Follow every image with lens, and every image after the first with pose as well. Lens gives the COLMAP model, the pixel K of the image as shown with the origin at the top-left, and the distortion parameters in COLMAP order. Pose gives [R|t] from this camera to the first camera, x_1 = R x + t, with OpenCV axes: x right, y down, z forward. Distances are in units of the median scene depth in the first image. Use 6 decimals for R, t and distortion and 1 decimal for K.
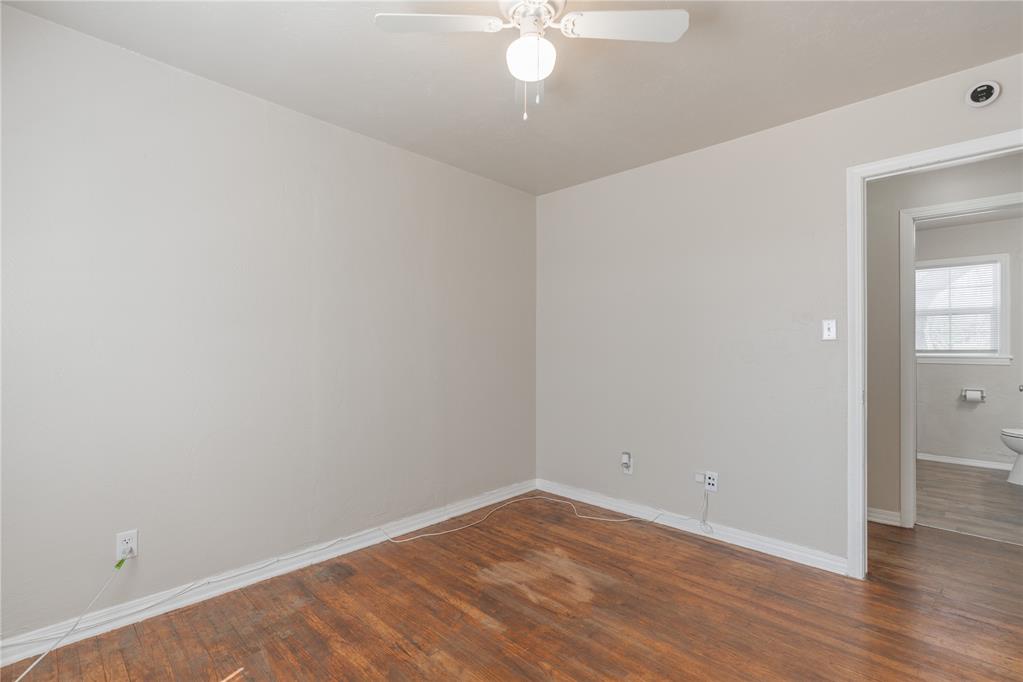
lens RADIAL K [[460.4, 0, 517.8], [0, 460.4, 349.8], [0, 0, 1]] dist [-0.010323, 0.003022]
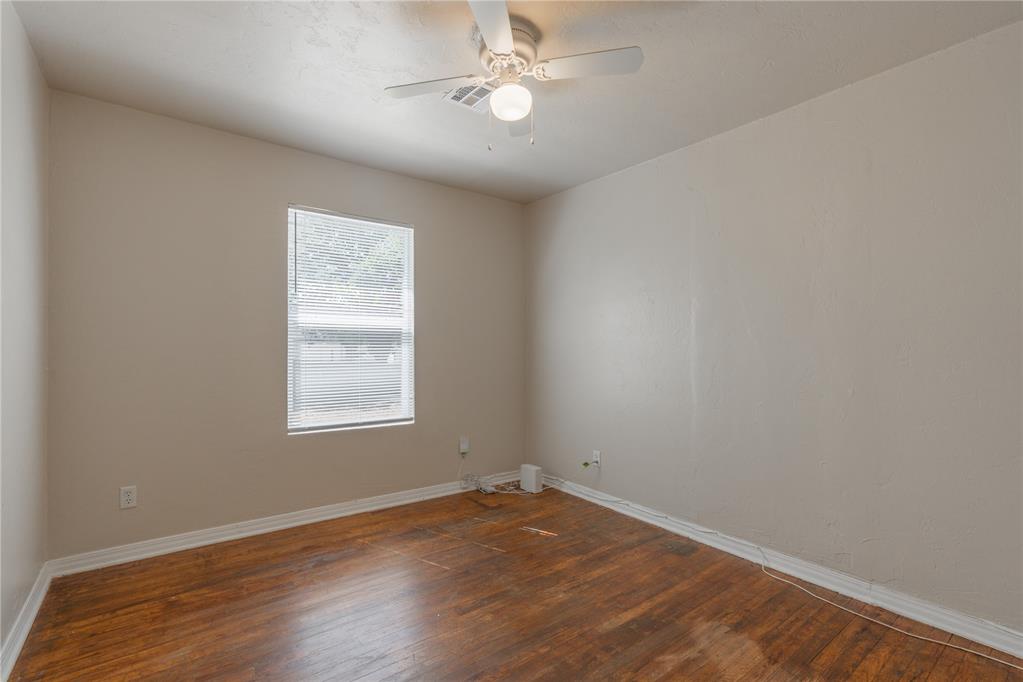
lens RADIAL K [[460.4, 0, 515.1], [0, 460.4, 341.1], [0, 0, 1]] dist [-0.010323, 0.003022]
pose [[-0.151624, -0.015613, -0.988315, 0.878188], [-0.012237, 0.999828, -0.013918, -0.004705], [0.988363, 0.009984, -0.151789, 0.848864]]
